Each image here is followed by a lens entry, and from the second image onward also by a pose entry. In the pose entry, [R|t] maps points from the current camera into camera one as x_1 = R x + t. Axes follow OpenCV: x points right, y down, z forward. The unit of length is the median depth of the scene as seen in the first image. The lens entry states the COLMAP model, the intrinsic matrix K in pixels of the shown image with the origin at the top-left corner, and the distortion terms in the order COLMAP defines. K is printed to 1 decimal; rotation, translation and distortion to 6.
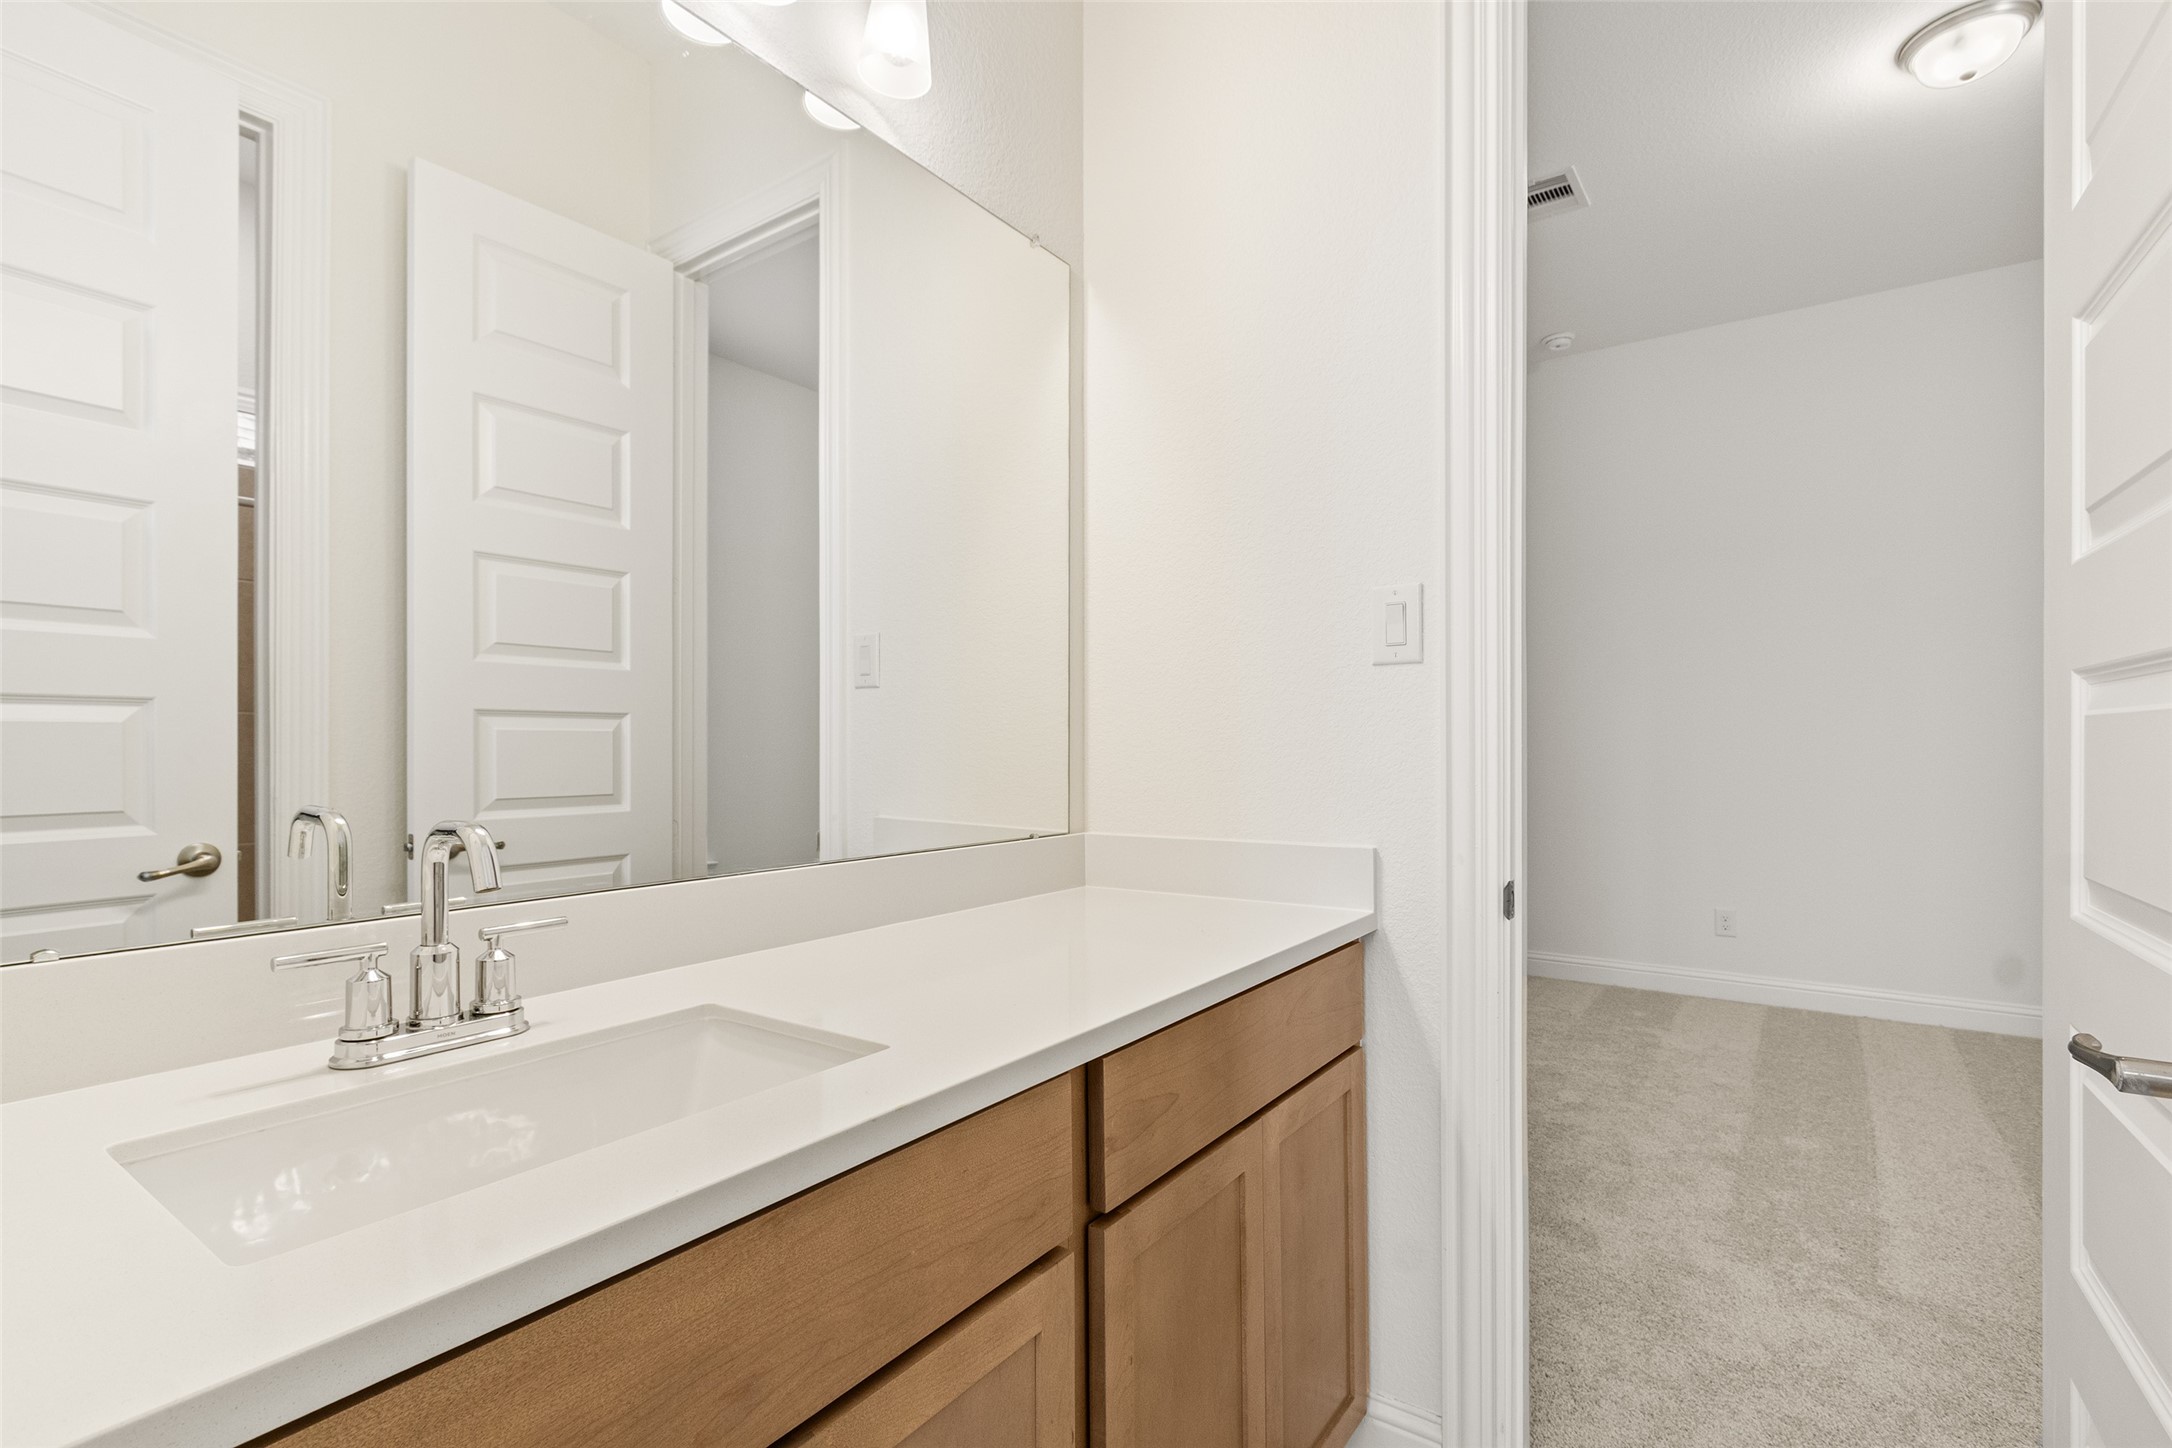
lens RADIAL K [[994.8, 0, 1082.6], [0, 994.8, 726.1], [0, 0, 1]] dist [0.004600, -0.000158]
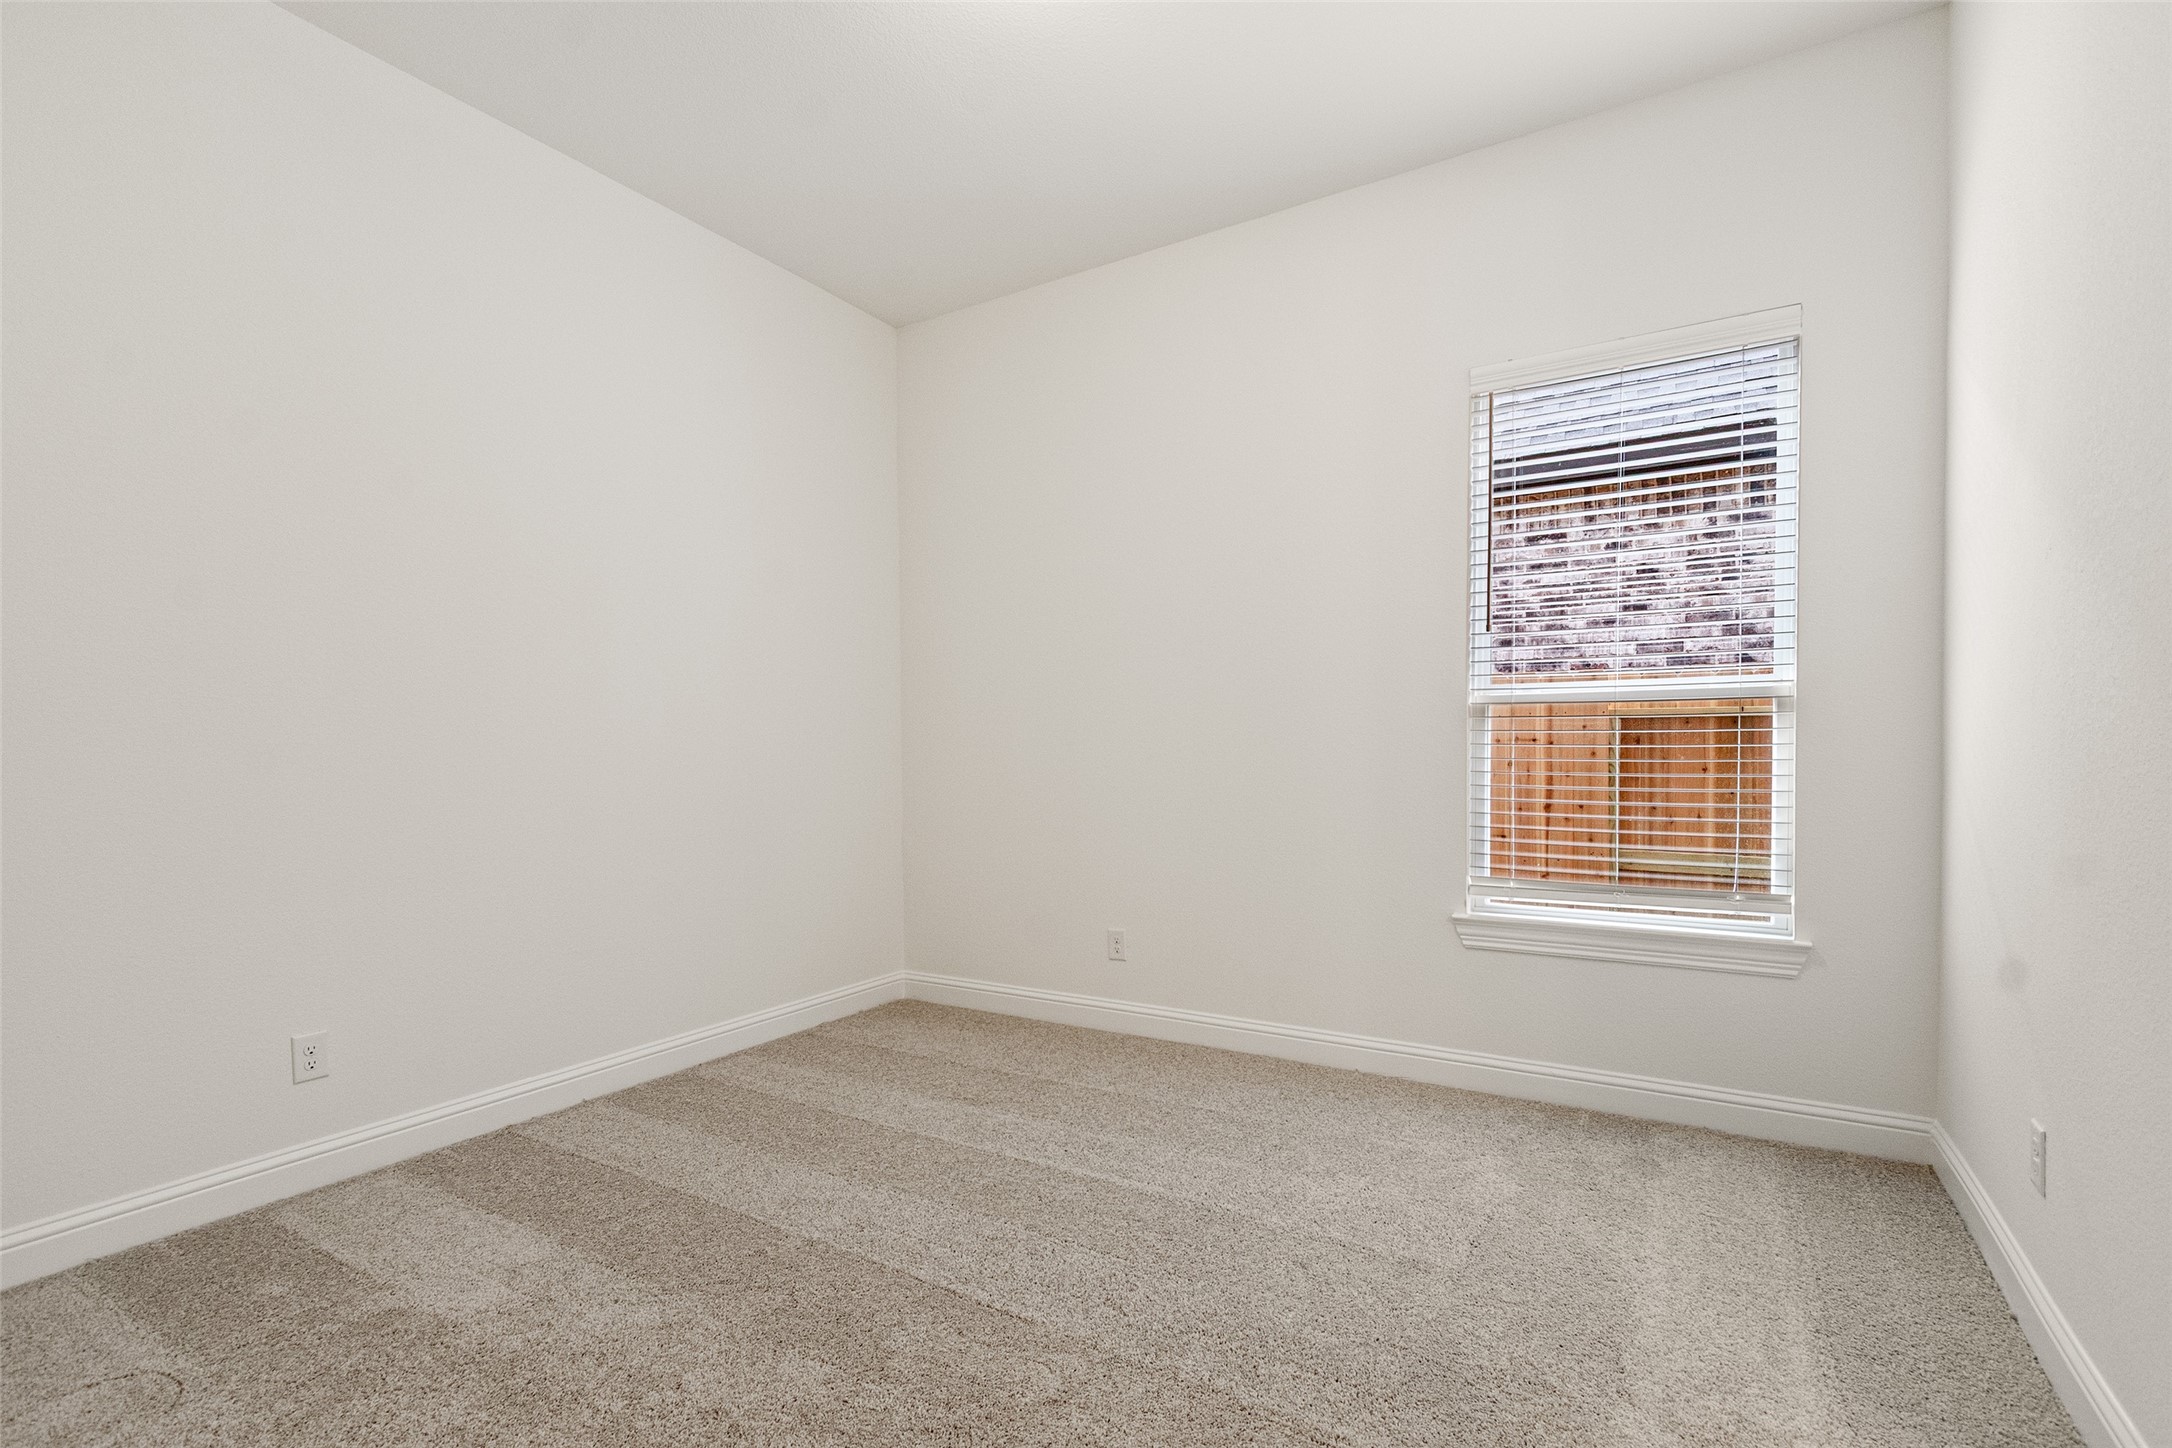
lens RADIAL K [[994.8, 0, 1078.6], [0, 994.8, 730.2], [0, 0, 1]] dist [0.004600, -0.000158]
pose [[-0.045494, -0.002284, 0.998962, 0.020679], [0.001421, 0.999996, 0.002351, -0.003681], [-0.998964, 0.001526, -0.045491, 0.681260]]
